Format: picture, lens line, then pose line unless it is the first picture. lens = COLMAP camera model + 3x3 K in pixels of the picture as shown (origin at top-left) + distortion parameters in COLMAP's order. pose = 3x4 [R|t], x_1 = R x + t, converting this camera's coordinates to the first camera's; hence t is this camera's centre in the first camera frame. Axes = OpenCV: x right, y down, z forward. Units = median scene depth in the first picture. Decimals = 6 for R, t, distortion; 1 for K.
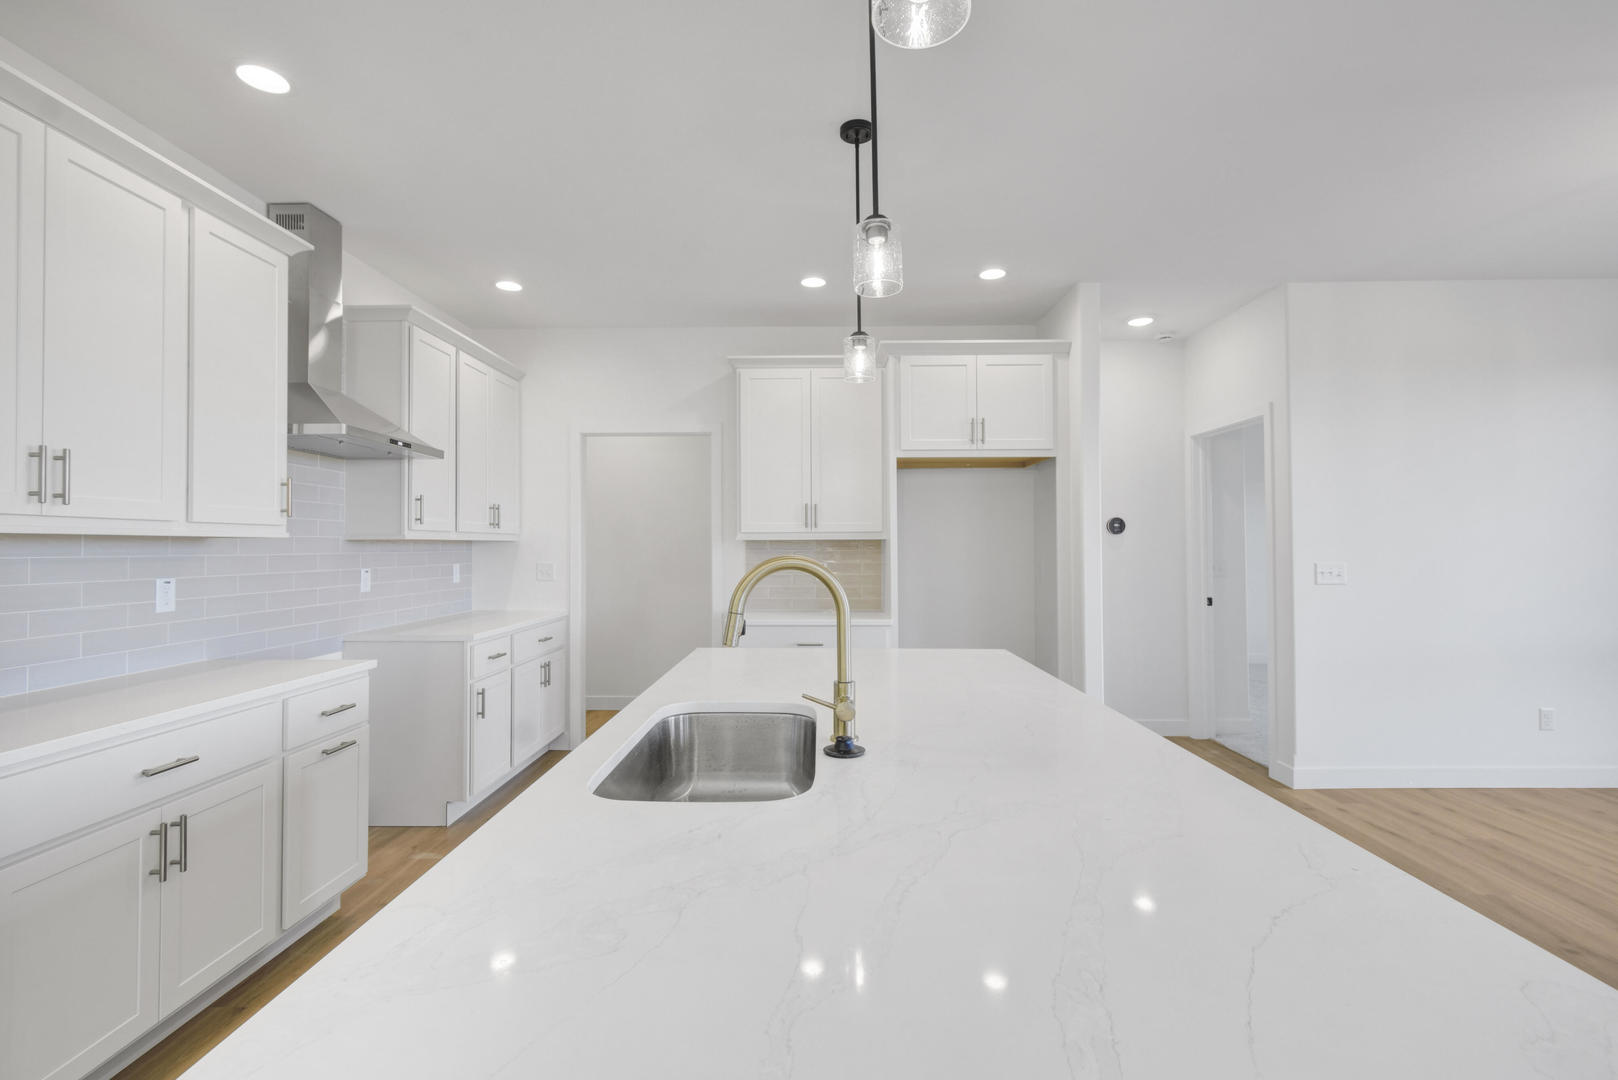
lens RADIAL K [[723.5, 0, 809.0], [0, 723.5, 540.0], [0, 0, 1]] dist [-0.000017, -0.000324]
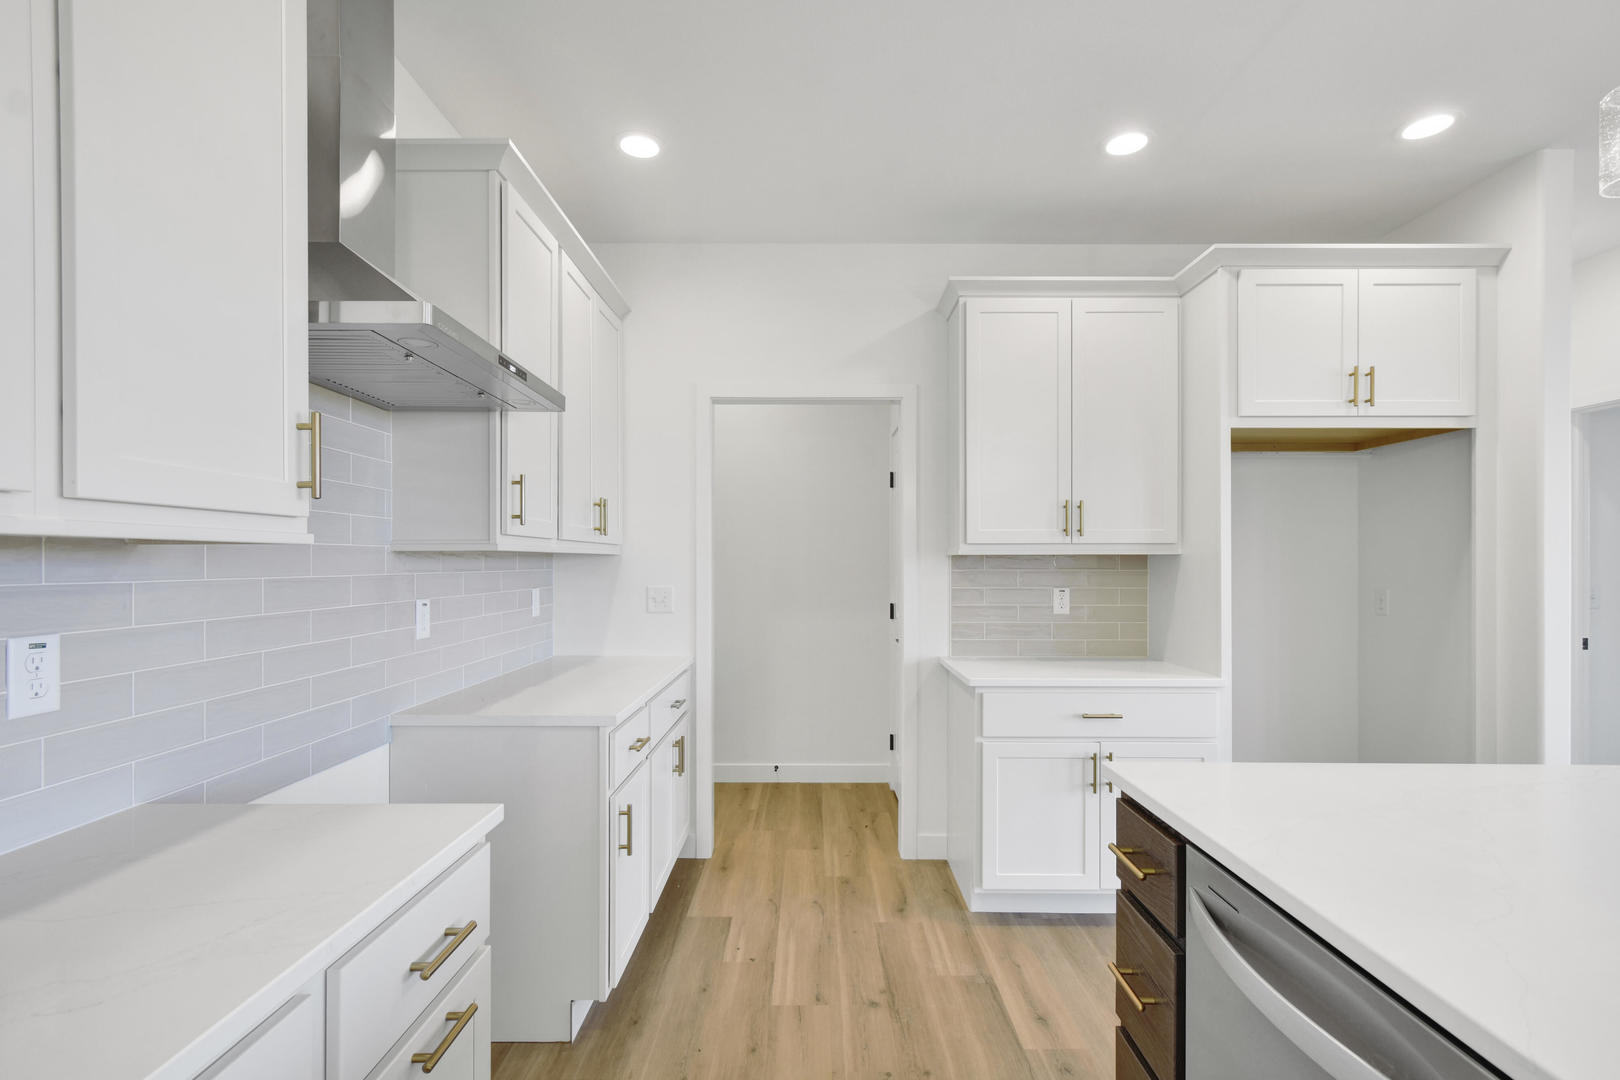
lens RADIAL K [[742.1, 0, 808.6], [0, 742.1, 568.3], [0, 0, 1]] dist [0.000407, 0.000256]
pose [[0.999945, 0.003686, 0.009836, -0.283025], [-0.003853, 0.999849, 0.016960, 0.001995], [-0.009772, -0.016997, 0.999808, 0.362676]]
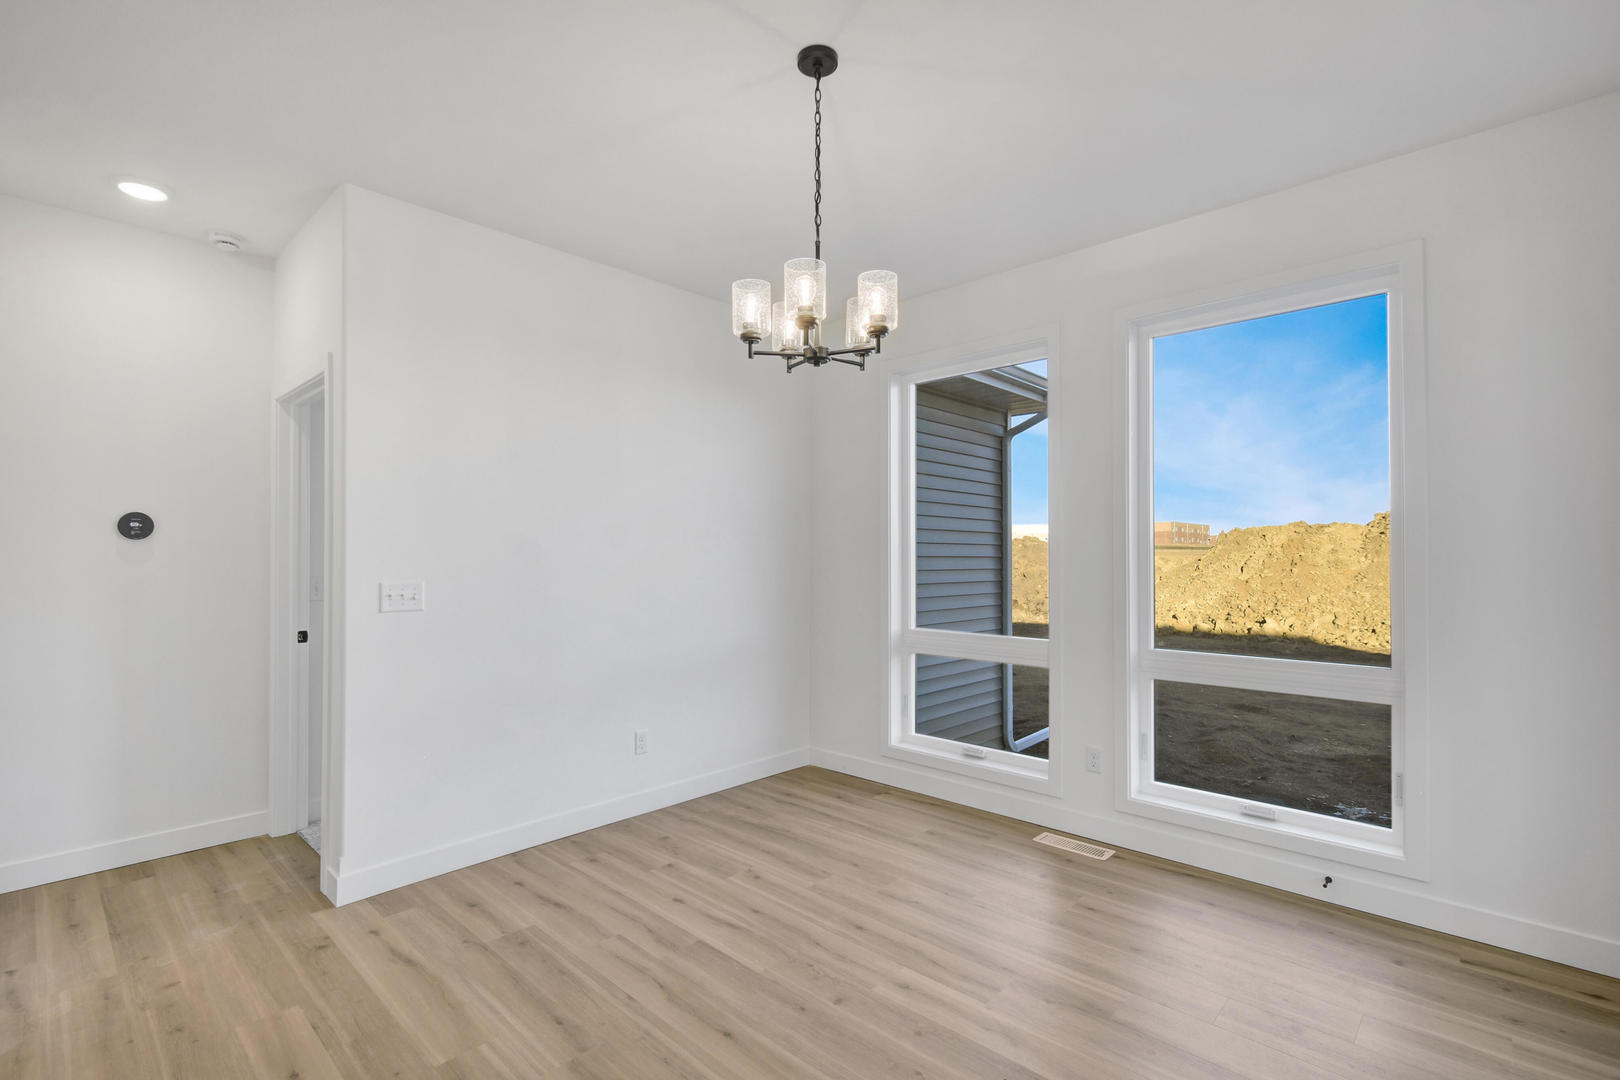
lens RADIAL K [[742.1, 0, 808.6], [0, 742.1, 568.3], [0, 0, 1]] dist [0.000407, 0.000256]
pose [[0.674004, -0.007214, 0.738693, 0.451017], [-0.010948, 0.999745, 0.019754, -0.002155], [-0.738647, -0.021401, 0.673753, 0.186568]]
